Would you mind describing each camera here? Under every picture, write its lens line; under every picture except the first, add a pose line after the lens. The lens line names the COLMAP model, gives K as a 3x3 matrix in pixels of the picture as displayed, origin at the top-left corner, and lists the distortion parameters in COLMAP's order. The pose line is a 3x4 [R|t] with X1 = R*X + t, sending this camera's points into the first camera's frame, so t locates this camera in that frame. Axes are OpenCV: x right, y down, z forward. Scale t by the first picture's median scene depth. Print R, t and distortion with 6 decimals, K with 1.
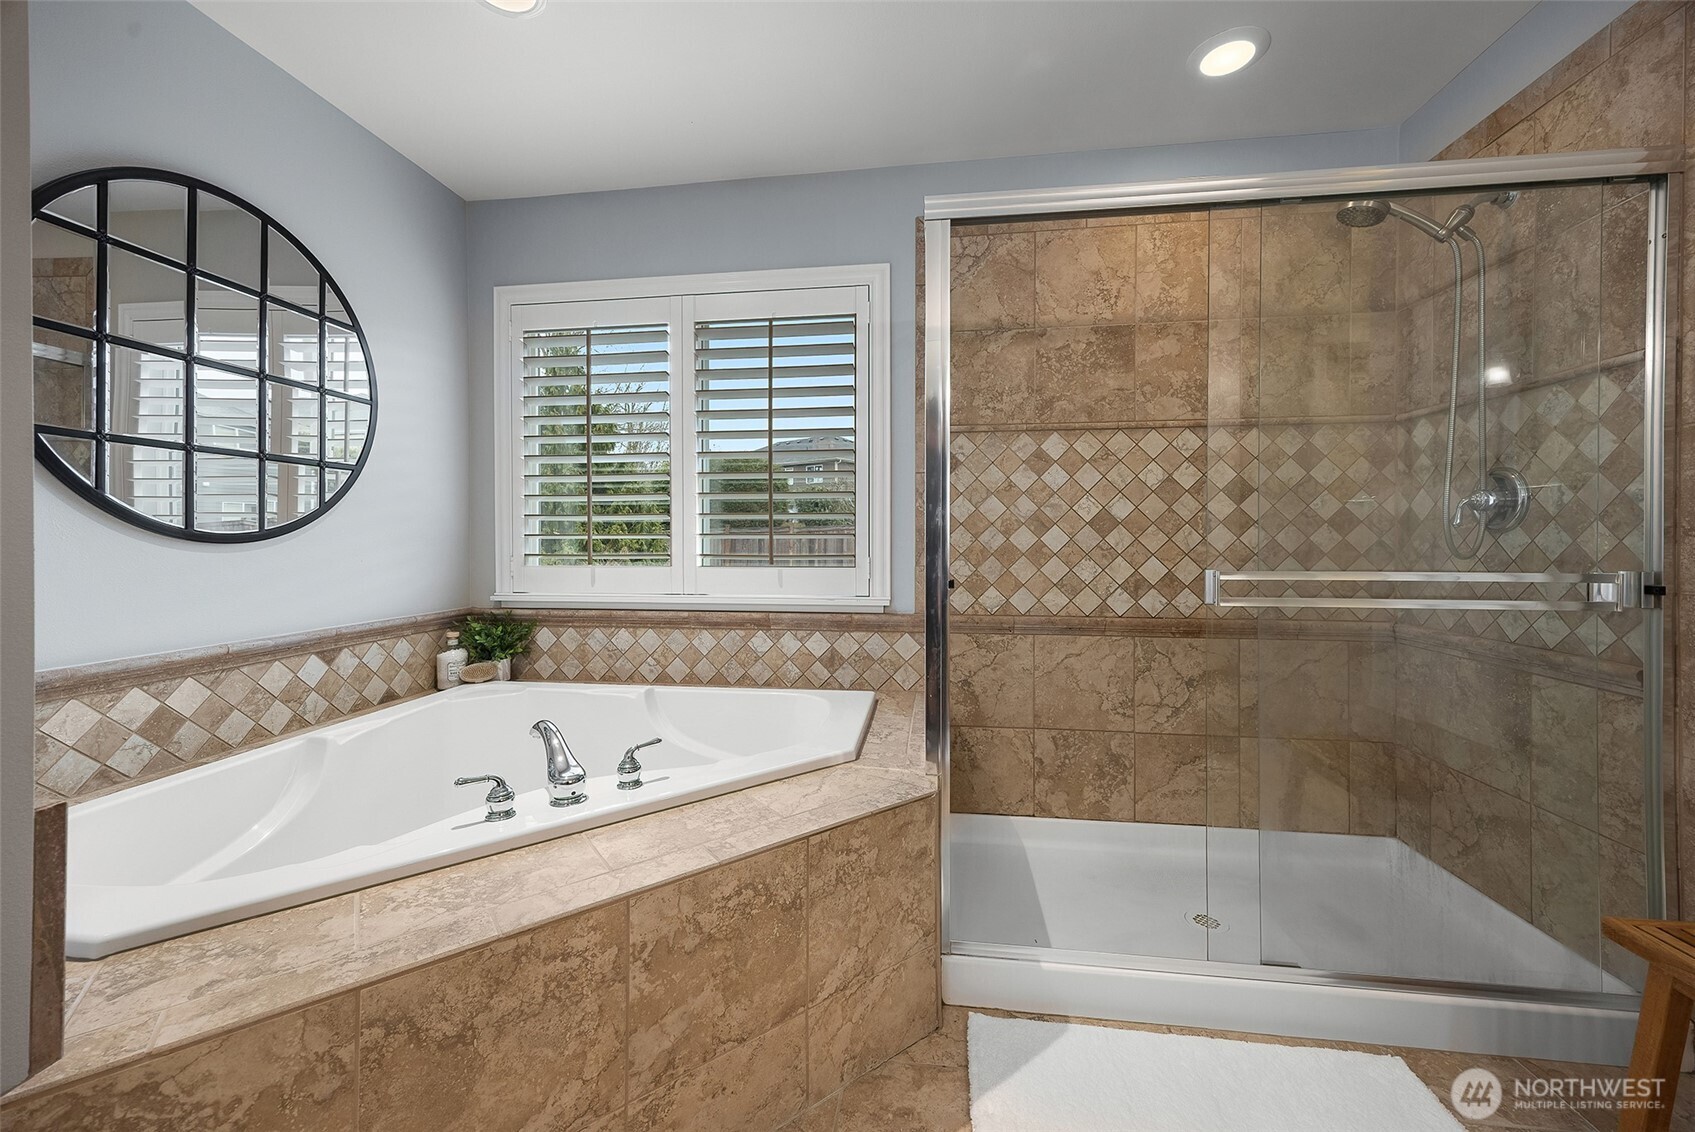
lens RADIAL K [[648.4, 0, 850.7], [0, 648.4, 540.5], [0, 0, 1]] dist [-0.002414, 0.000074]
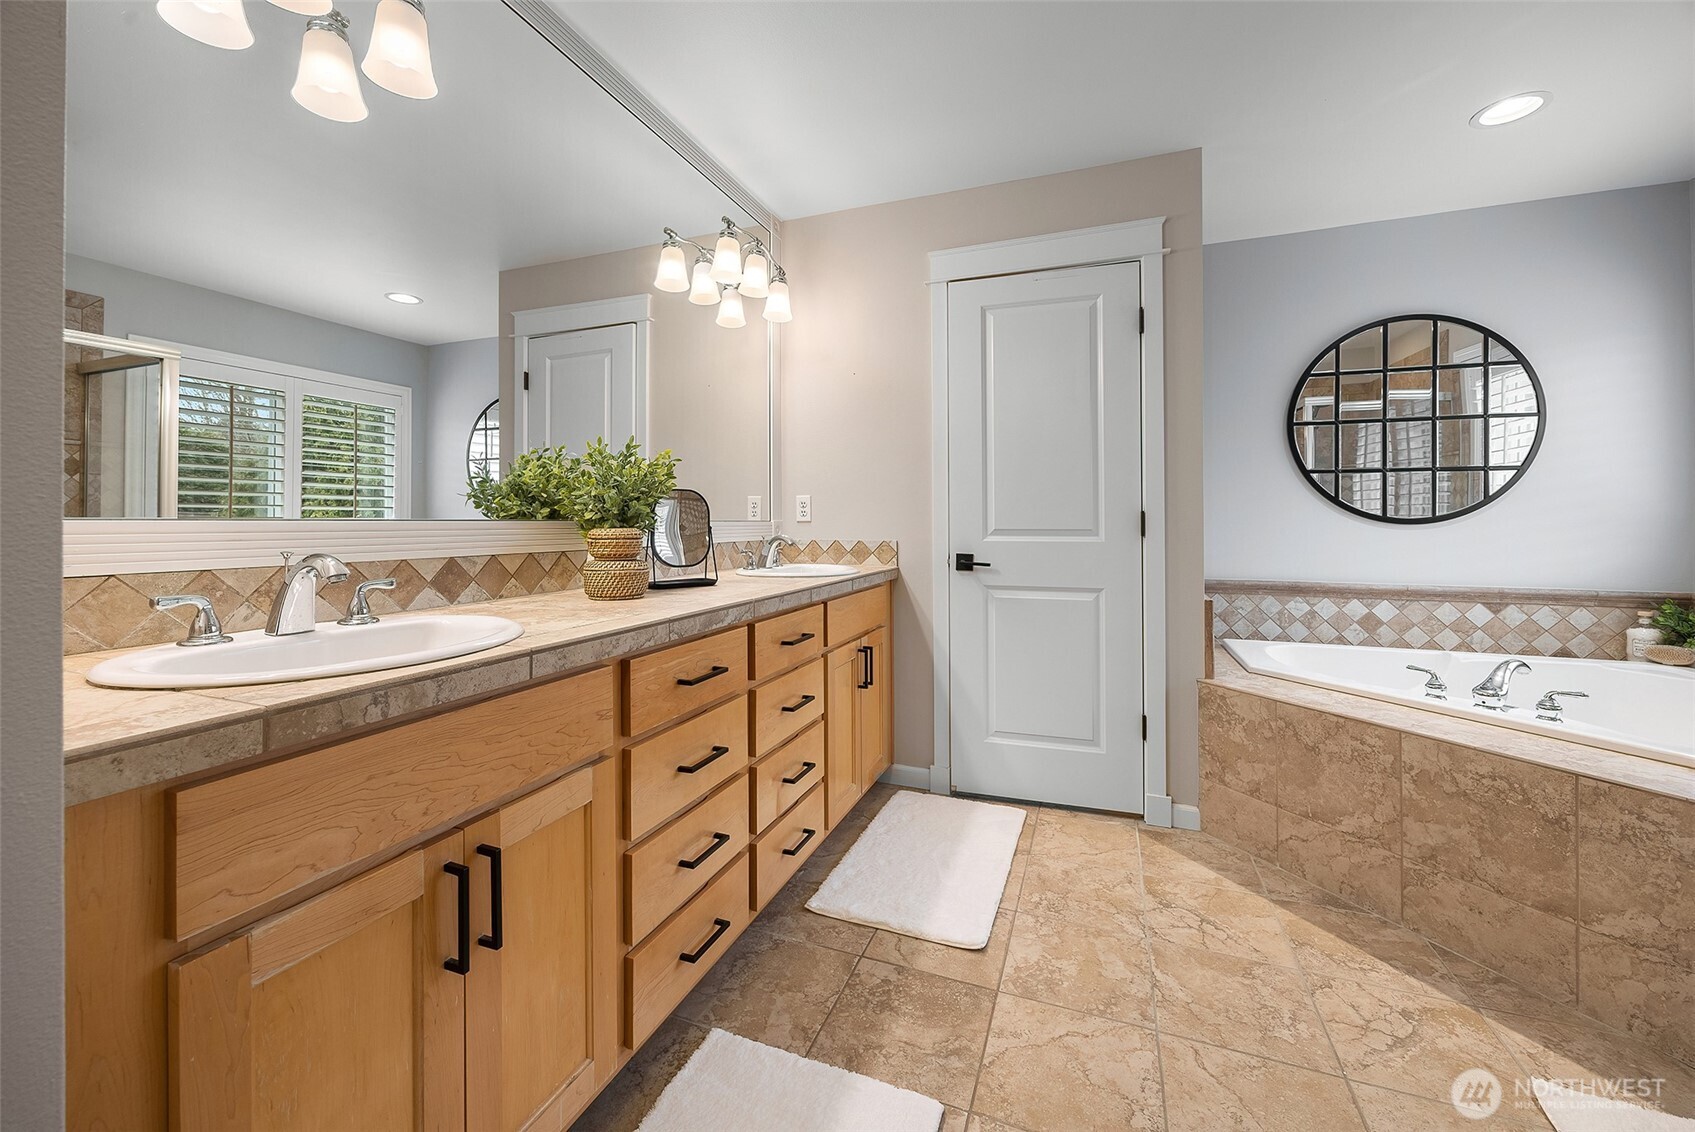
lens RADIAL K [[648.4, 0, 868.0], [0, 648.4, 522.2], [0, 0, 1]] dist [-0.002414, 0.000074]
pose [[-0.224297, -0.003688, -0.974514, 0.929503], [-0.006798, 0.999974, -0.002220, 0.011311], [0.974497, 0.006127, -0.224317, 0.013156]]
